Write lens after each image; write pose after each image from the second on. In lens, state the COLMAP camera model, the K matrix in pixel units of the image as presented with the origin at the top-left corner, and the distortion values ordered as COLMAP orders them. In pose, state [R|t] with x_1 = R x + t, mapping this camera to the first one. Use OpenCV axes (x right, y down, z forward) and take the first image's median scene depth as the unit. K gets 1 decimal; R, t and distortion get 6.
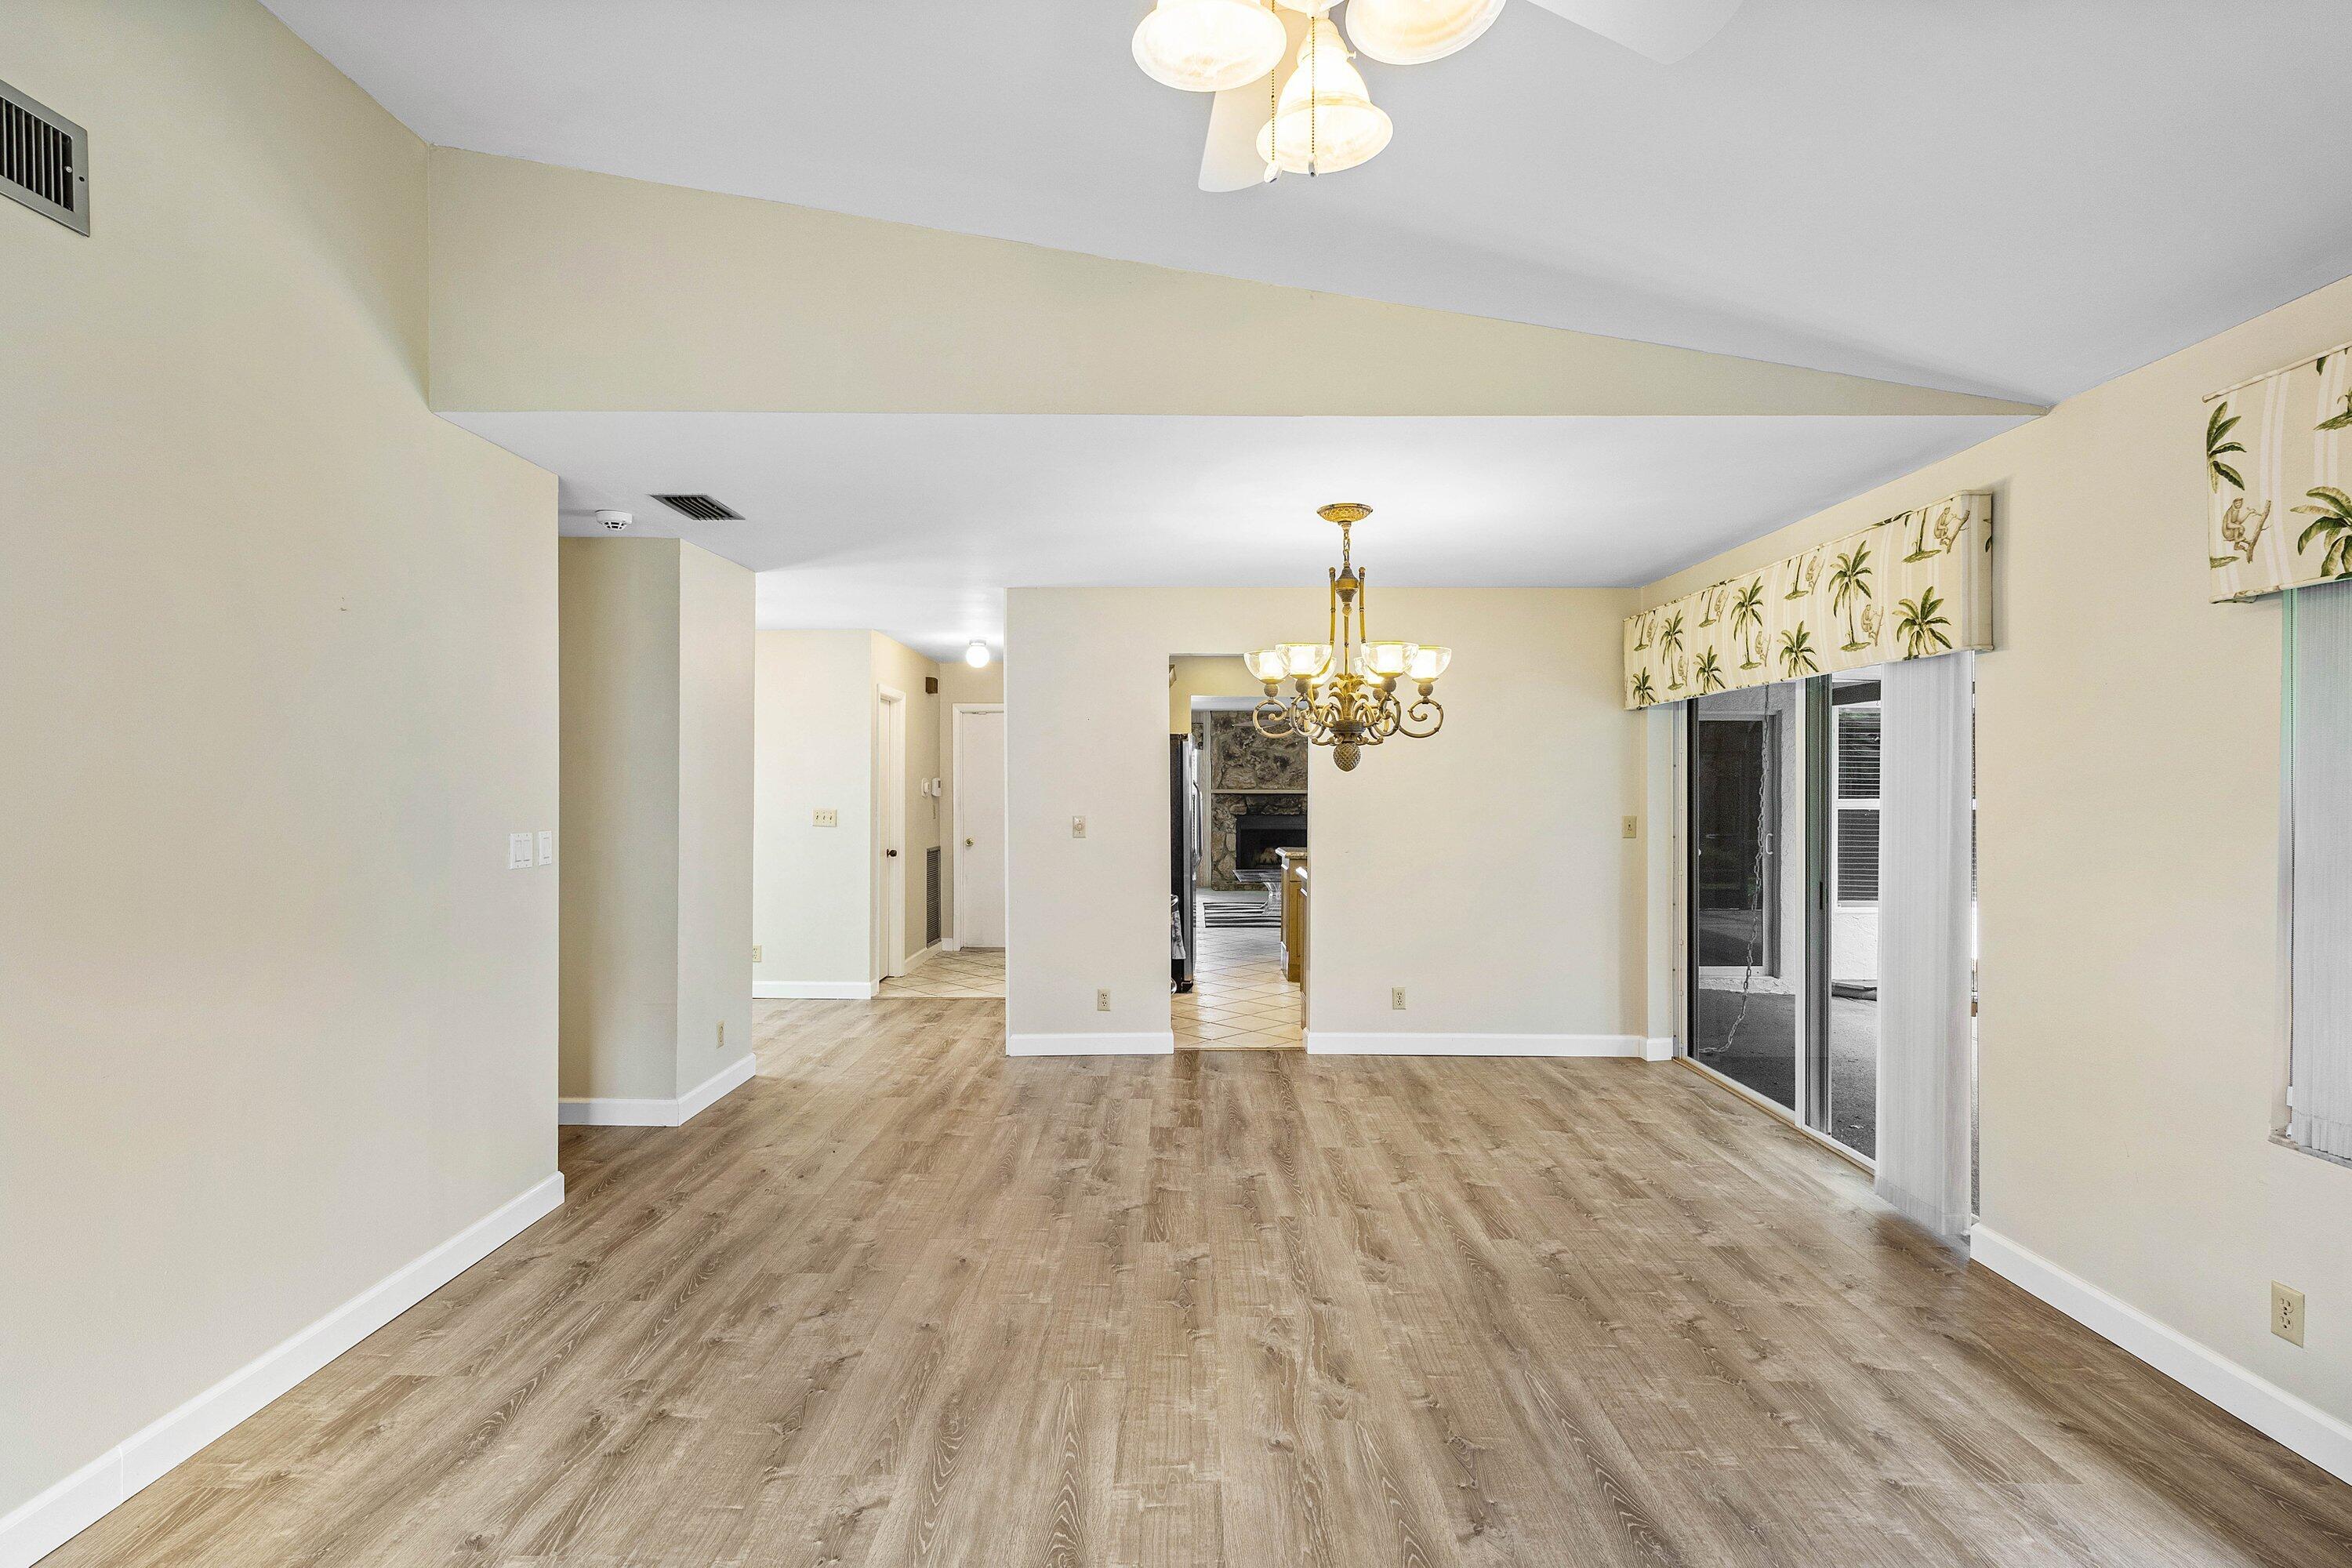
lens RADIAL K [[1126.8, 0, 1158.8], [0, 1126.8, 792.9], [0, 0, 1]] dist [0.006301, -0.000392]
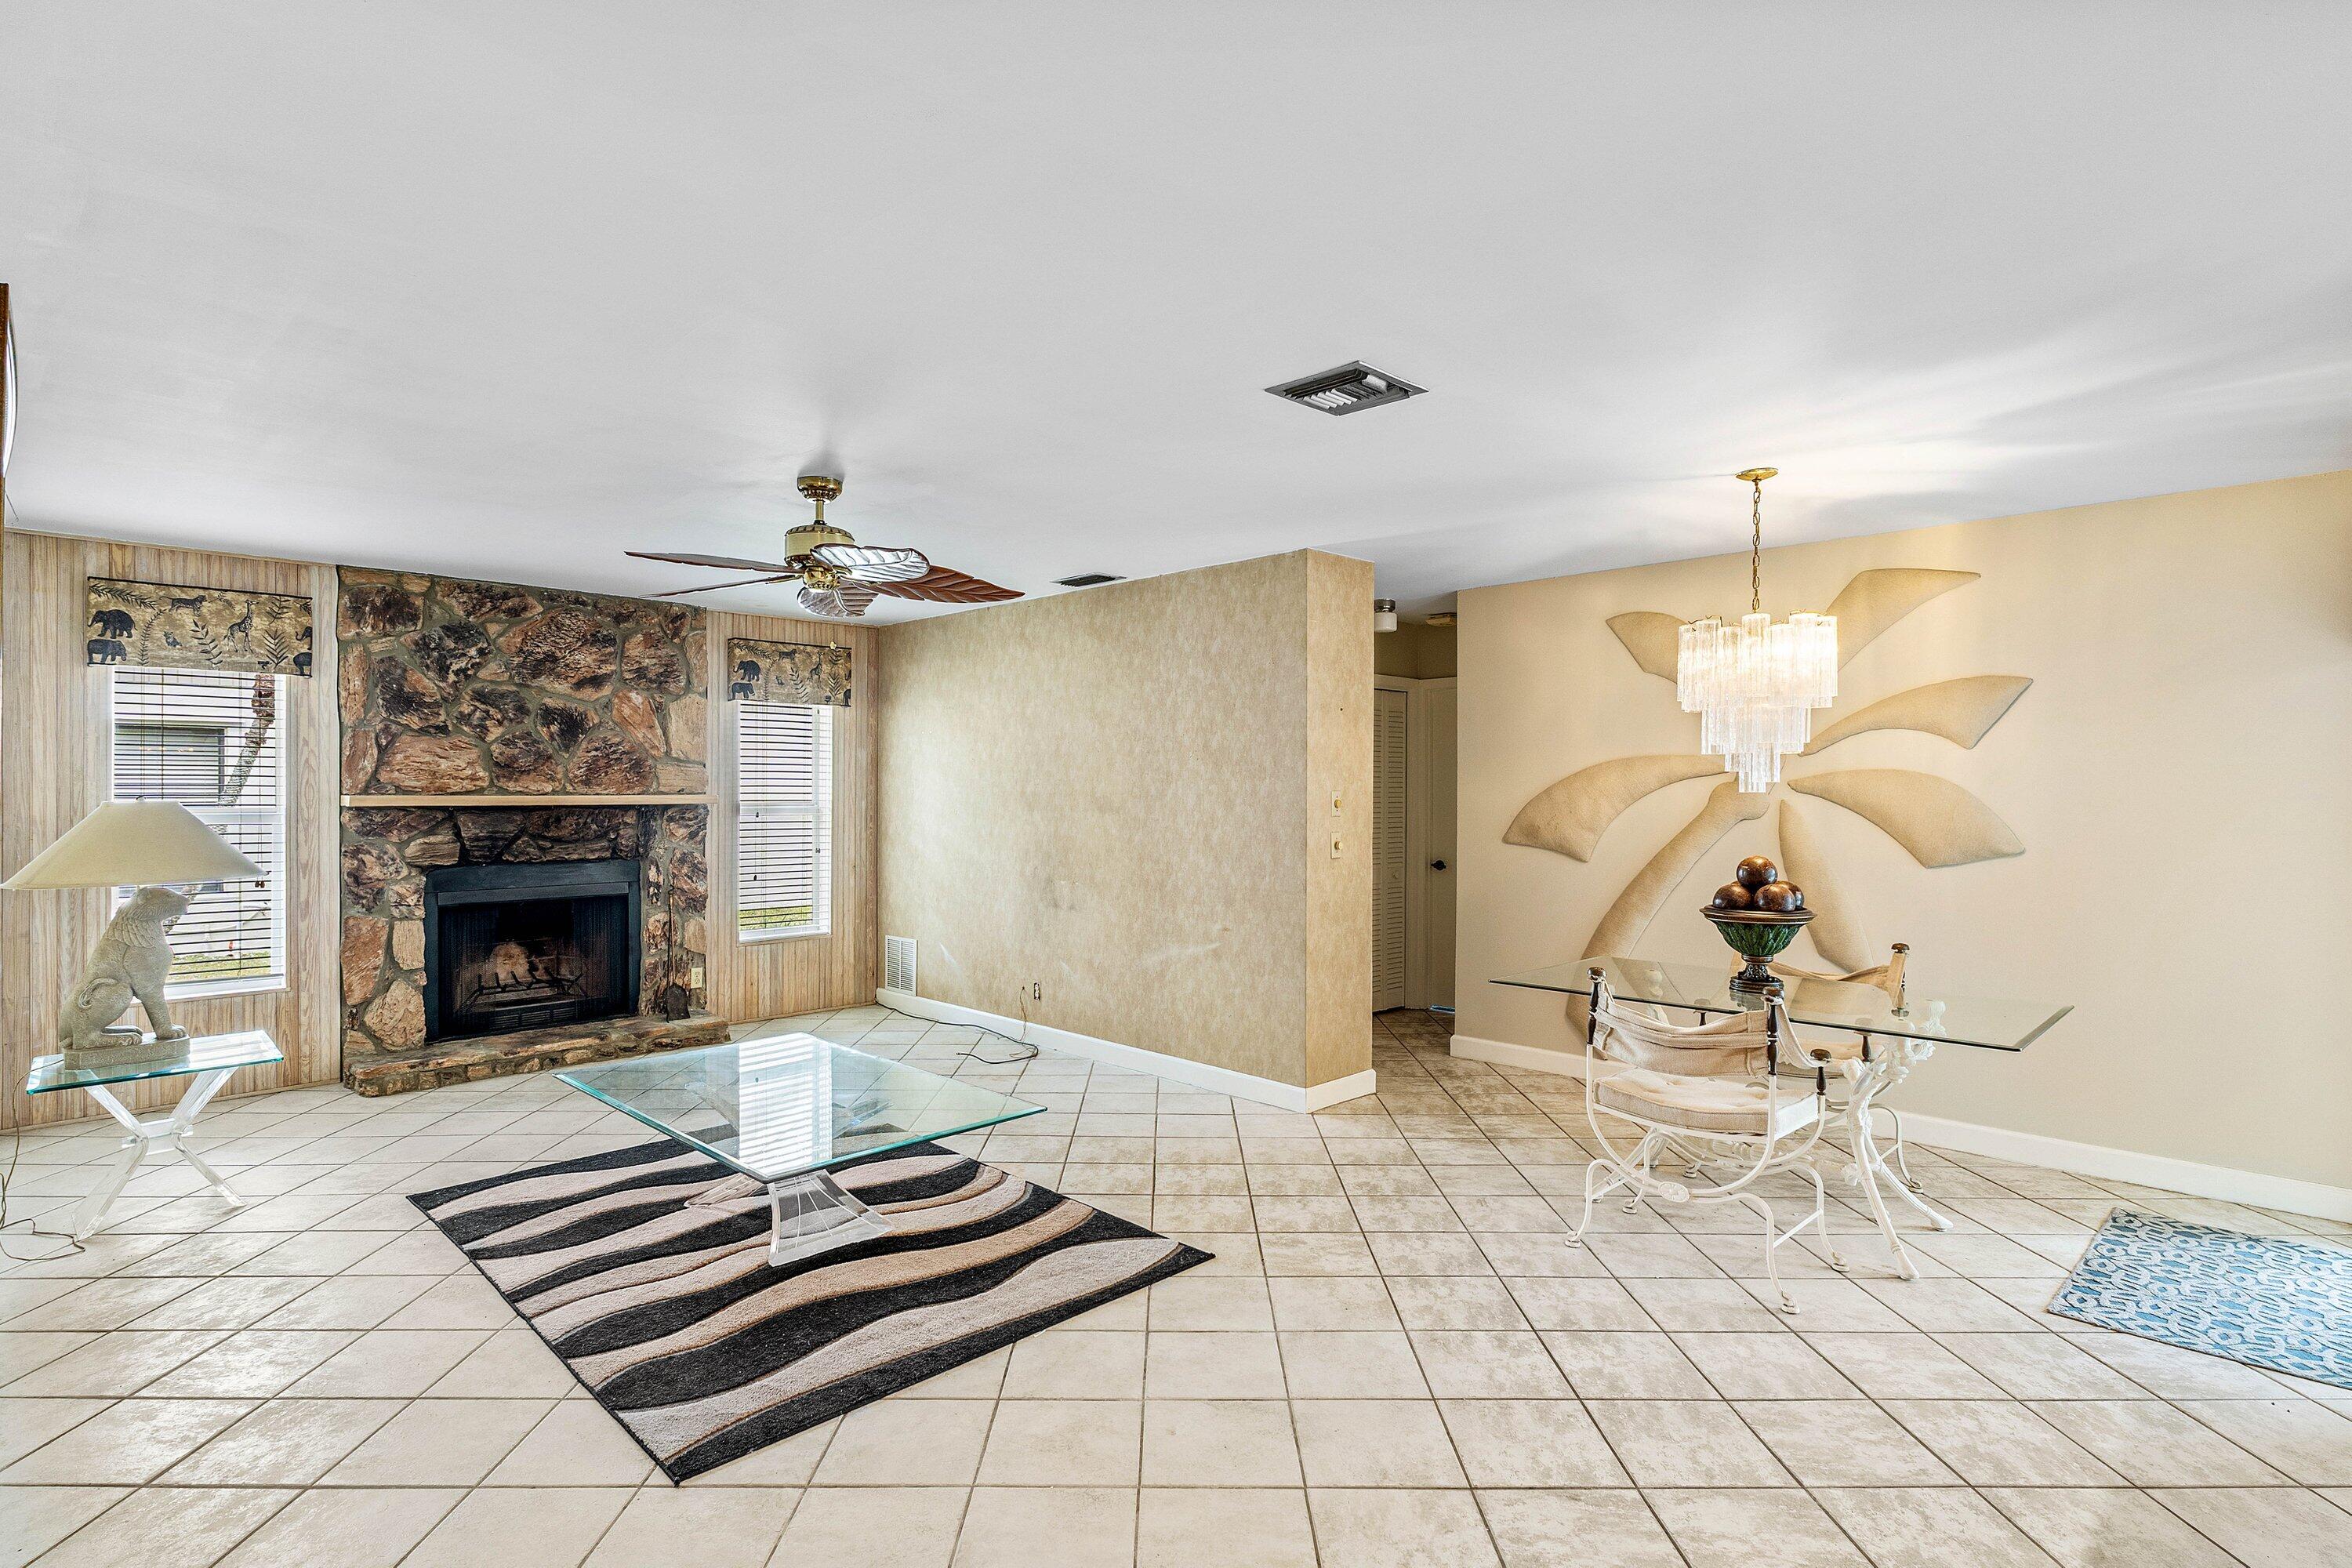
lens RADIAL K [[1154.0, 0, 1176.6], [0, 1154.0, 790.9], [0, 0, 1]] dist [0.004936, -0.000470]
pose [[0.688082, -0.000439, 0.725633, -0.134418], [0.003171, 0.999992, -0.002402, -0.011150], [-0.725626, 0.003954, 0.688077, 2.311216]]
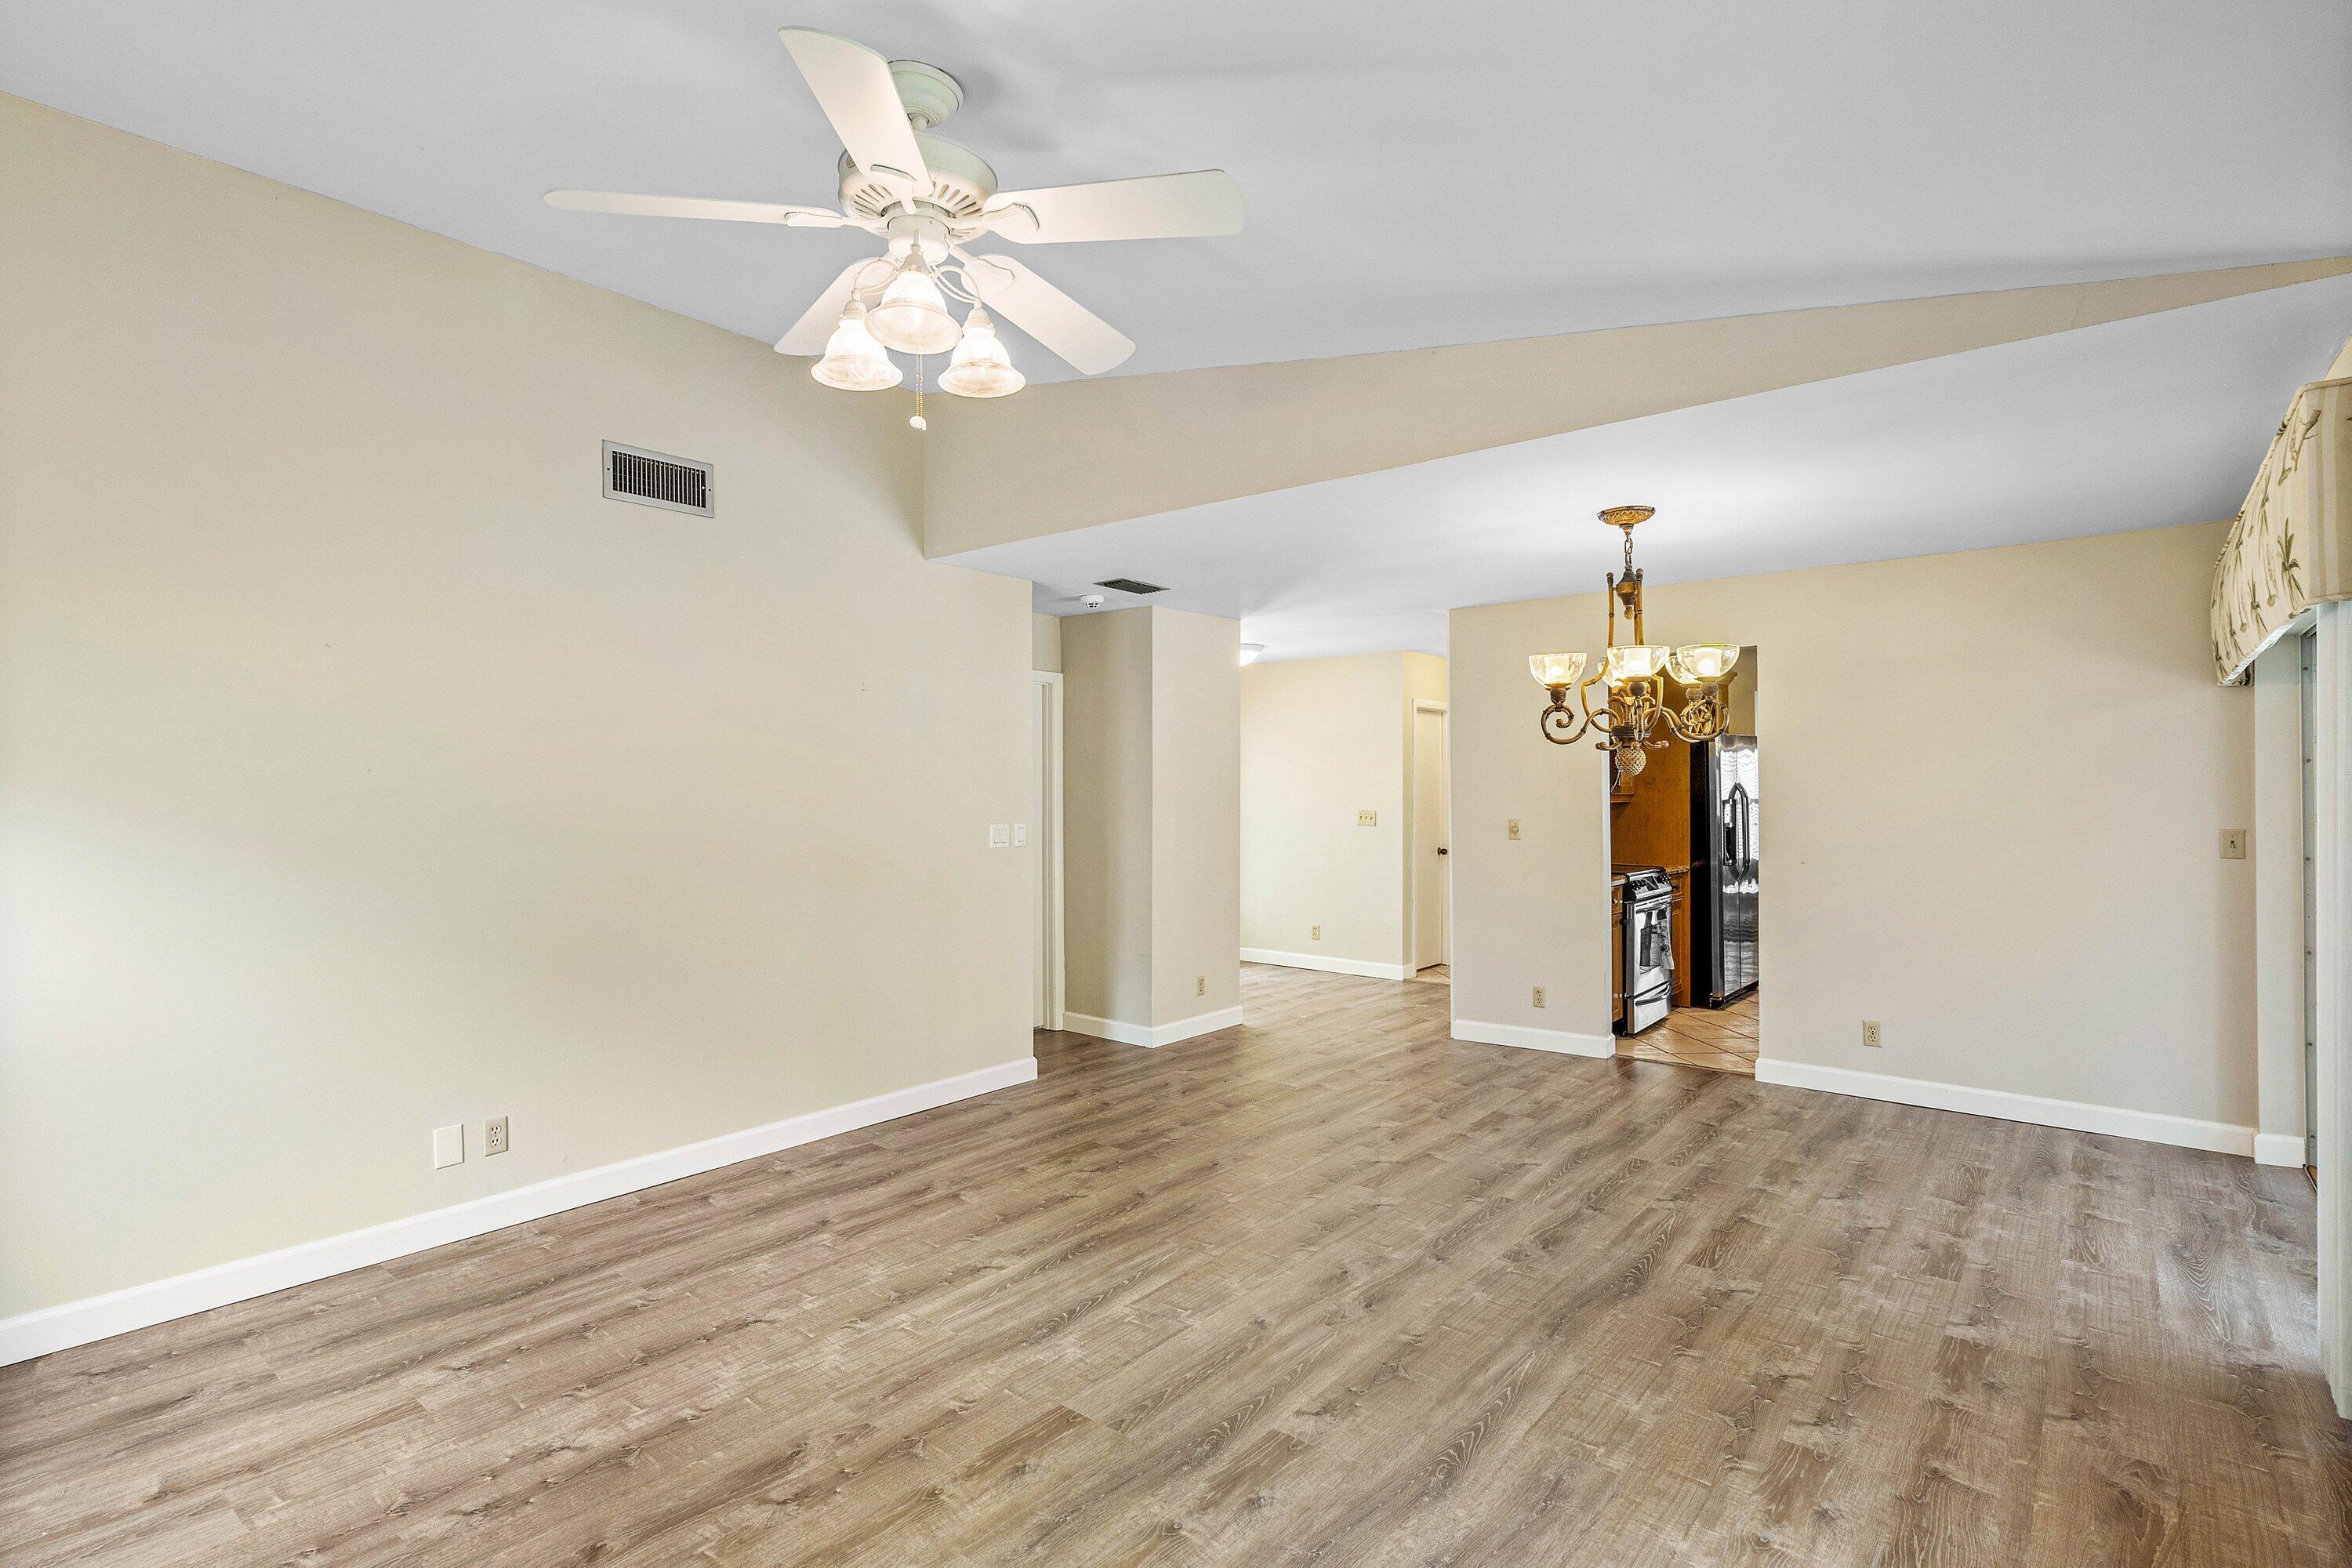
lens RADIAL K [[1115.8, 0, 1176.0], [0, 1115.8, 784.0], [0, 0, 1]] dist [0.010441, -0.000901]
pose [[0.783197, -0.006199, -0.621743, 0.498735], [-0.000016, 0.999950, -0.009990, -0.002278], [0.621774, 0.007834, 0.783158, -0.017273]]
